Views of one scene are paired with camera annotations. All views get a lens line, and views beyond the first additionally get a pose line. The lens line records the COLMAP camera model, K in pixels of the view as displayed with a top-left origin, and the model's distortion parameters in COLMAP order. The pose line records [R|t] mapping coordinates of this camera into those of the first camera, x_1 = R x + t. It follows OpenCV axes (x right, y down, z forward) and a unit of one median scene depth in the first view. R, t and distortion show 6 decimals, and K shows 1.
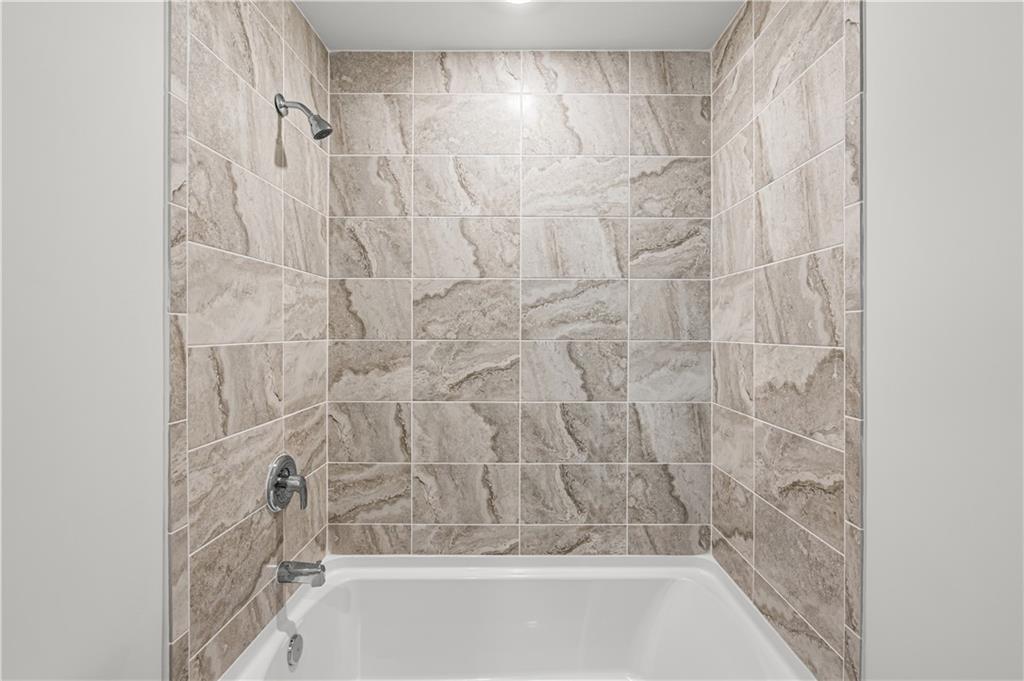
lens RADIAL K [[466.5, 0, 520.9], [0, 466.5, 331.8], [0, 0, 1]] dist [-0.007577, 0.002434]
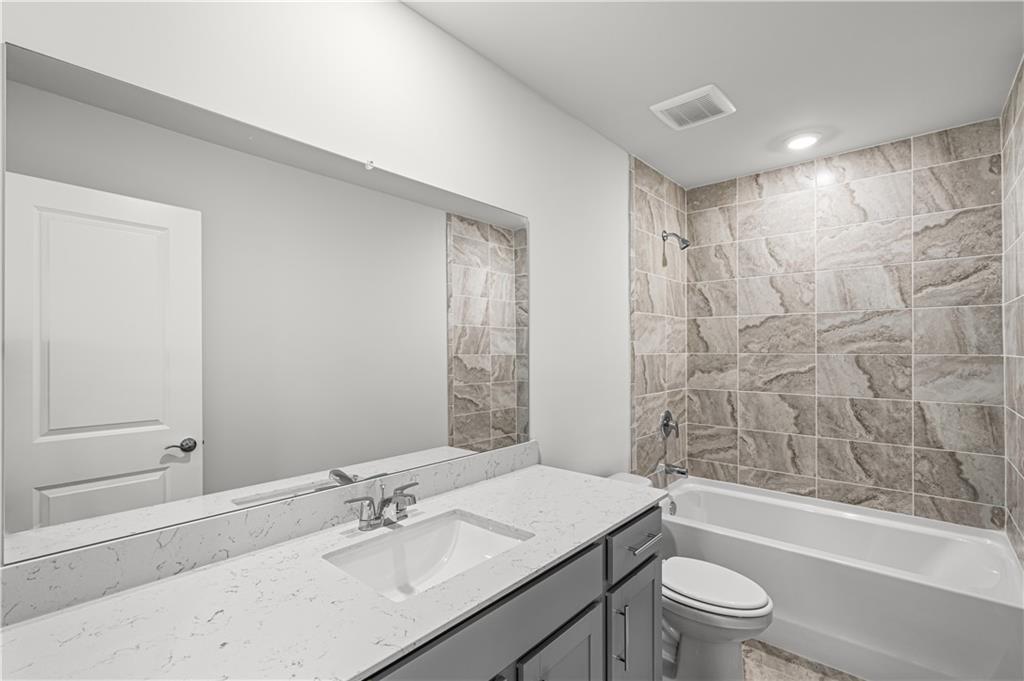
lens RADIAL K [[466.5, 0, 505.2], [0, 466.5, 343.9], [0, 0, 1]] dist [-0.007577, 0.002434]
pose [[0.748485, -0.009418, -0.663084, 0.241241], [0.001140, 0.999916, -0.012916, 0.004413], [0.663150, 0.008911, 0.748433, -0.772717]]
